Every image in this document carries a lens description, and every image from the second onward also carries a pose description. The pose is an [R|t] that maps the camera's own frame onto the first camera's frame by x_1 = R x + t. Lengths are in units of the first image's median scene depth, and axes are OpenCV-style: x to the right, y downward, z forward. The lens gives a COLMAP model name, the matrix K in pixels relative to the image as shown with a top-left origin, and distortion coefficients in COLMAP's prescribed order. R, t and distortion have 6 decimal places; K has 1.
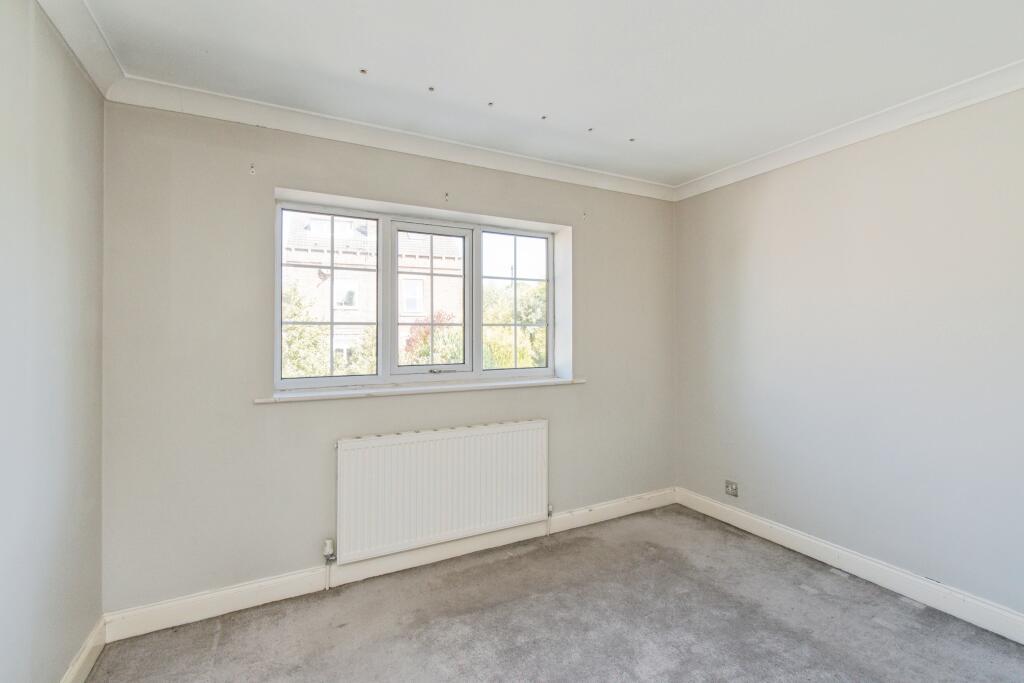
lens RADIAL K [[363.9, 0, 511.5], [0, 363.9, 341.3], [0, 0, 1]] dist [0.013254, 0.000113]
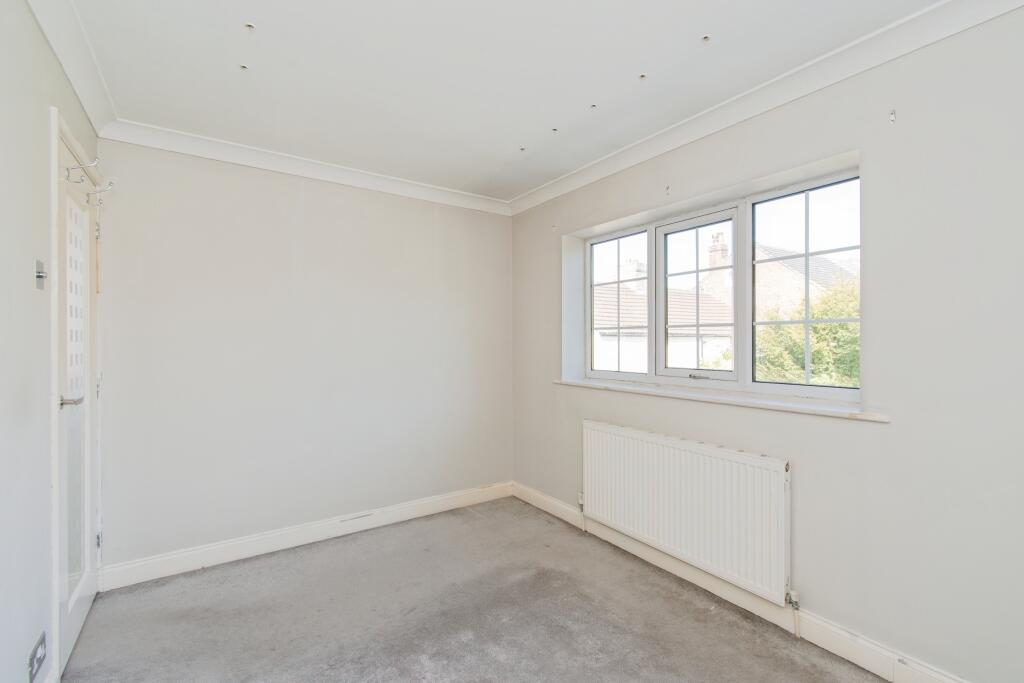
lens RADIAL K [[449.1, 0, 511.6], [0, 449.1, 339.1], [0, 0, 1]] dist [-0.002760, -0.000448]
pose [[0.207015, 0.001288, -0.978337, 0.912845], [-0.007627, 0.999971, -0.000298, -0.009758], [0.978308, 0.007524, 0.207018, 0.363383]]
